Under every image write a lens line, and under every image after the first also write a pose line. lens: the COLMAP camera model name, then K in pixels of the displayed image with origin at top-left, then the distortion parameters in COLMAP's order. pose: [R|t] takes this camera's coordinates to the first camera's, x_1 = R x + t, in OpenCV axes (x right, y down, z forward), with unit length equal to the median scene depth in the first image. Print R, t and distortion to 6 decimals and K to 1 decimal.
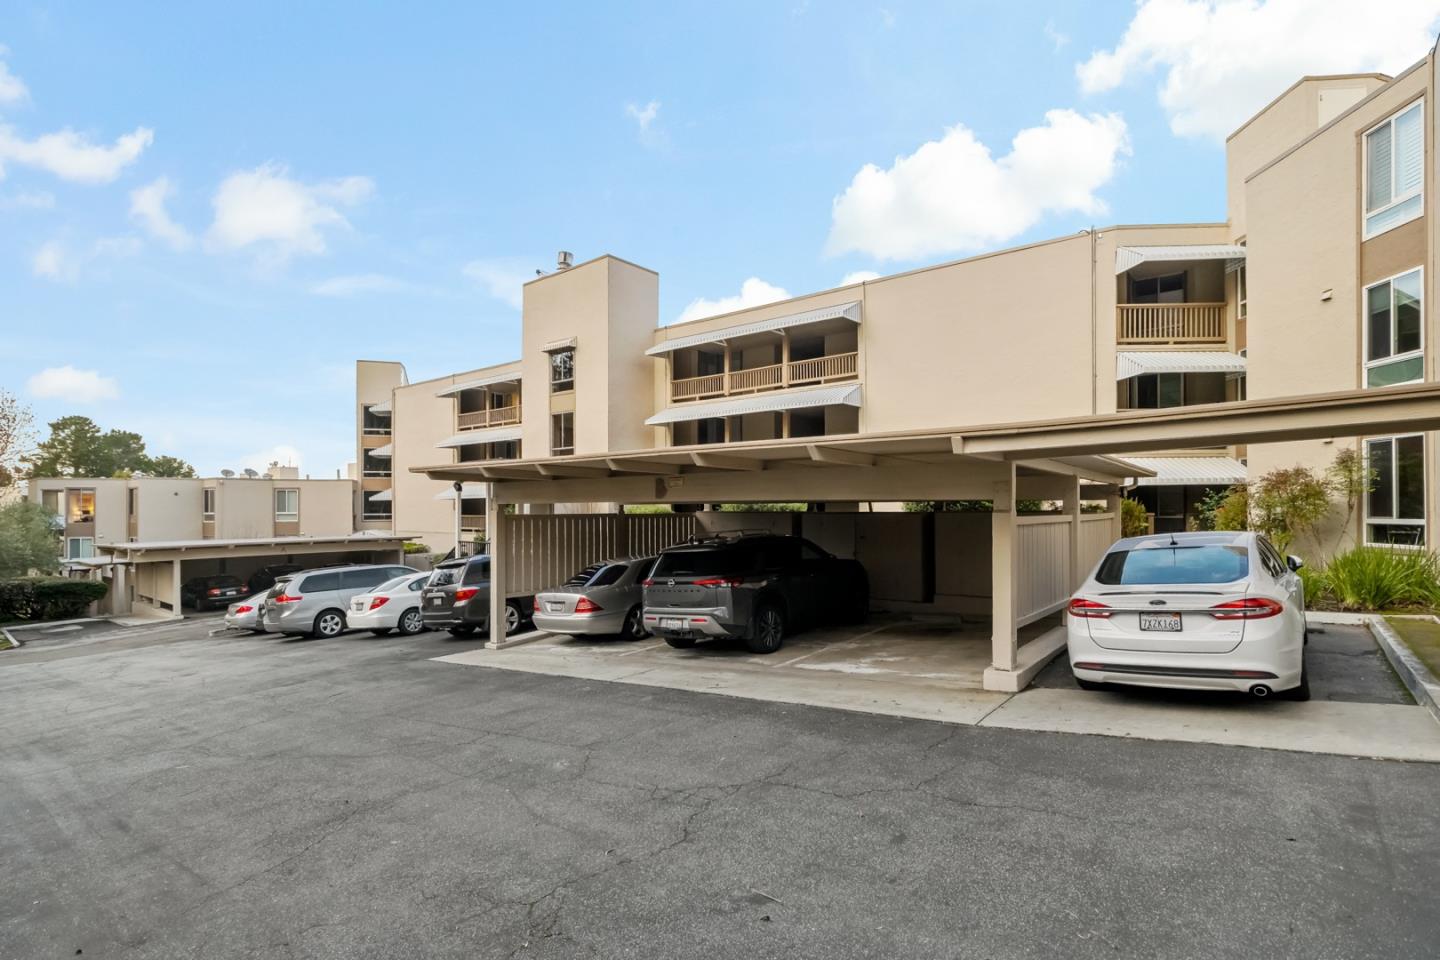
lens RADIAL K [[673.2, 0, 712.6], [0, 673.2, 501.5], [0, 0, 1]] dist [-0.001288, -0.000163]
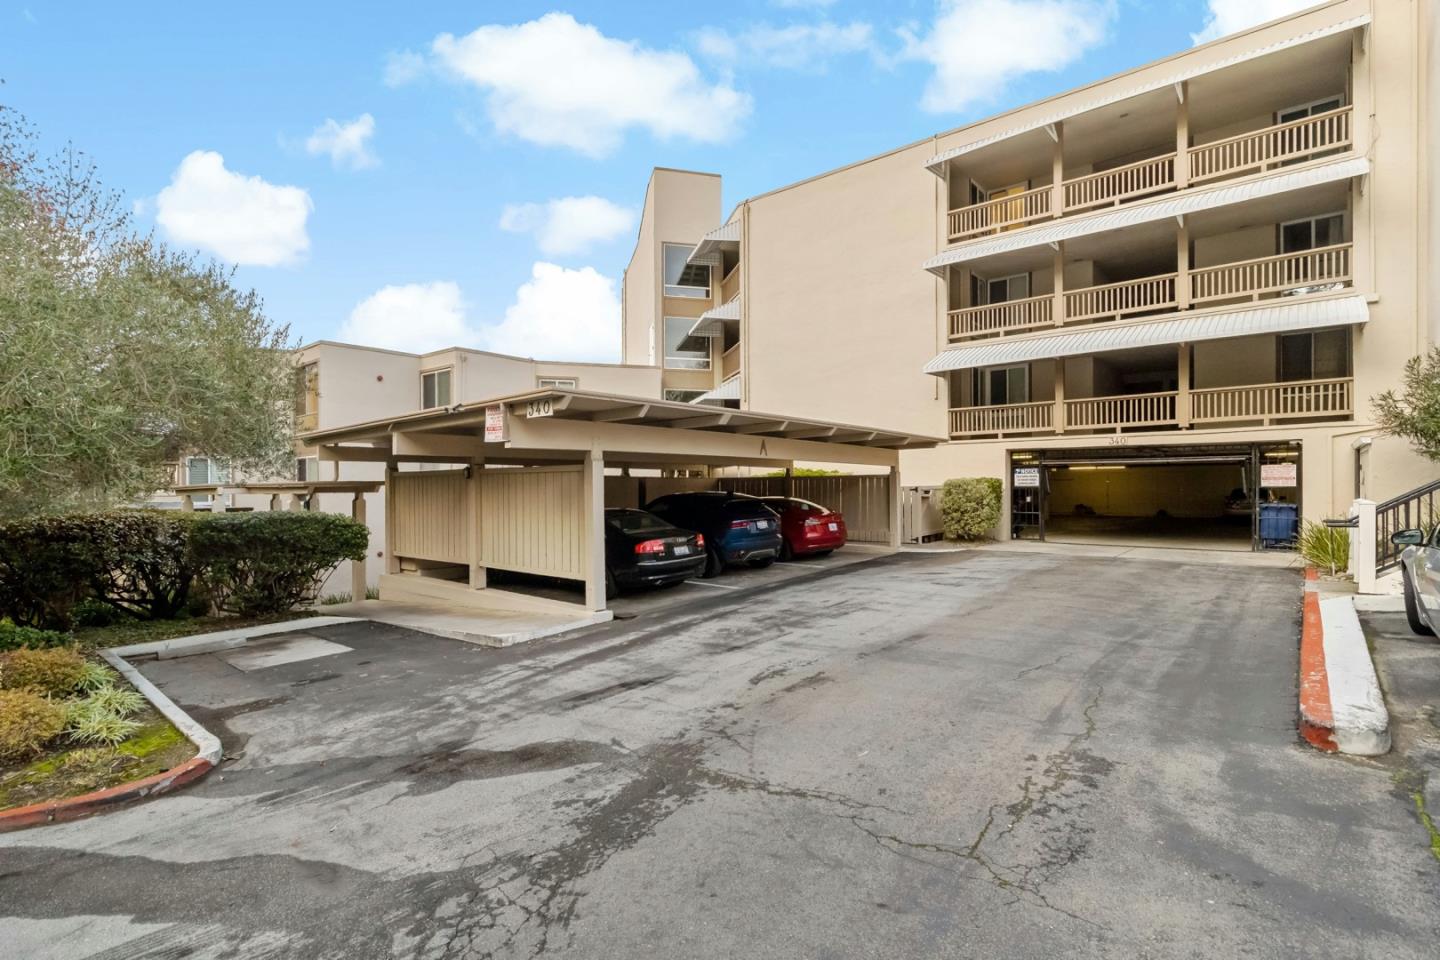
lens RADIAL K [[685.7, 0, 737.1], [0, 685.7, 486.5], [0, 0, 1]] dist [-0.000991, 0.000269]
pose [[0.999858, 0.002604, -0.016676, -0.695891], [-0.002486, 0.999972, 0.007062, 0.099662], [0.016694, -0.007019, 0.999836, 0.629129]]
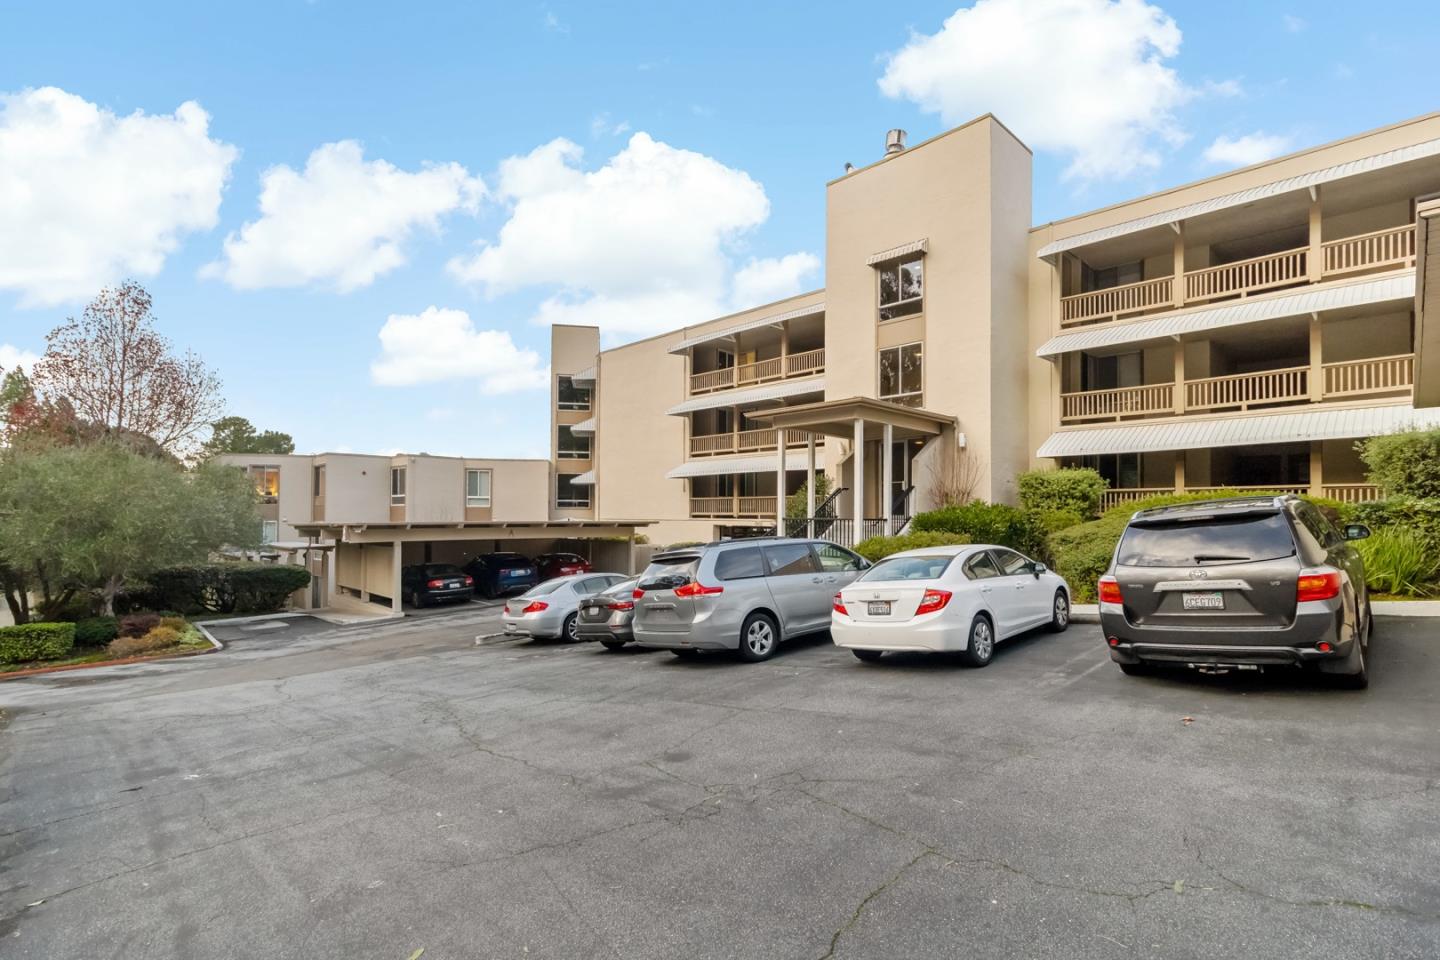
lens RADIAL K [[662.5, 0, 727.6], [0, 662.5, 505.3], [0, 0, 1]] dist [0.002780, 0.000082]
pose [[0.993993, 0.008617, -0.109102, -0.318931], [-0.009436, 0.999931, -0.006991, 0.044973], [0.109034, 0.007979, 0.994006, 0.263705]]
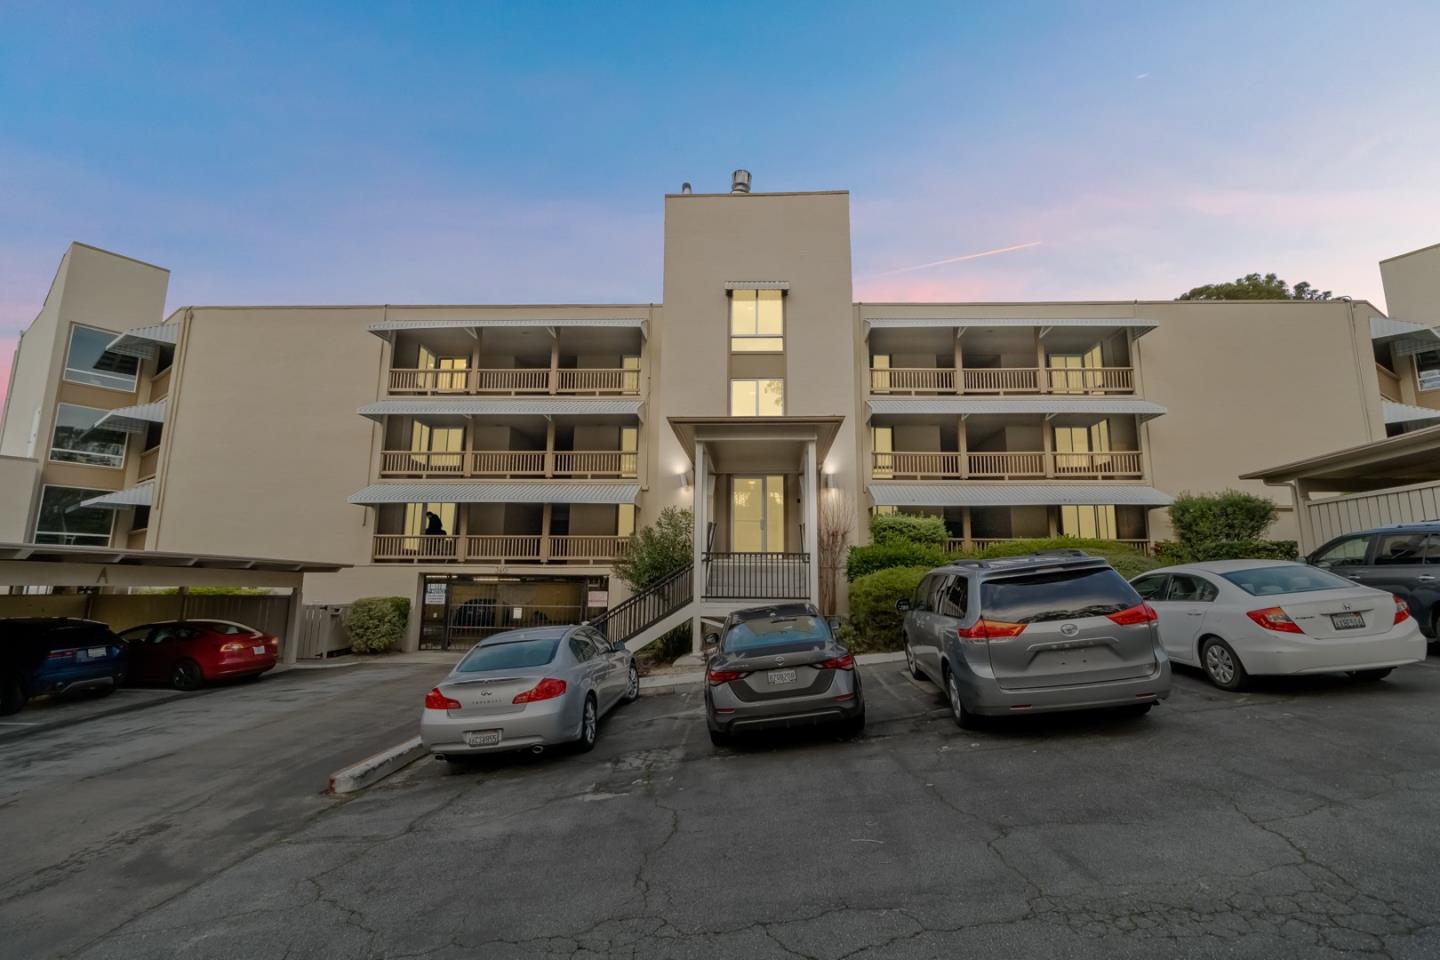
lens RADIAL K [[649.7, 0, 720.0], [0, 649.7, 480.0], [0, 0, 1]] dist [0.003654, 0.000785]
pose [[0.807856, 0.109845, 0.579054, -0.613945], [-0.018546, 0.986730, -0.161306, 0.077376], [-0.589089, 0.119573, 0.799173, 0.484872]]
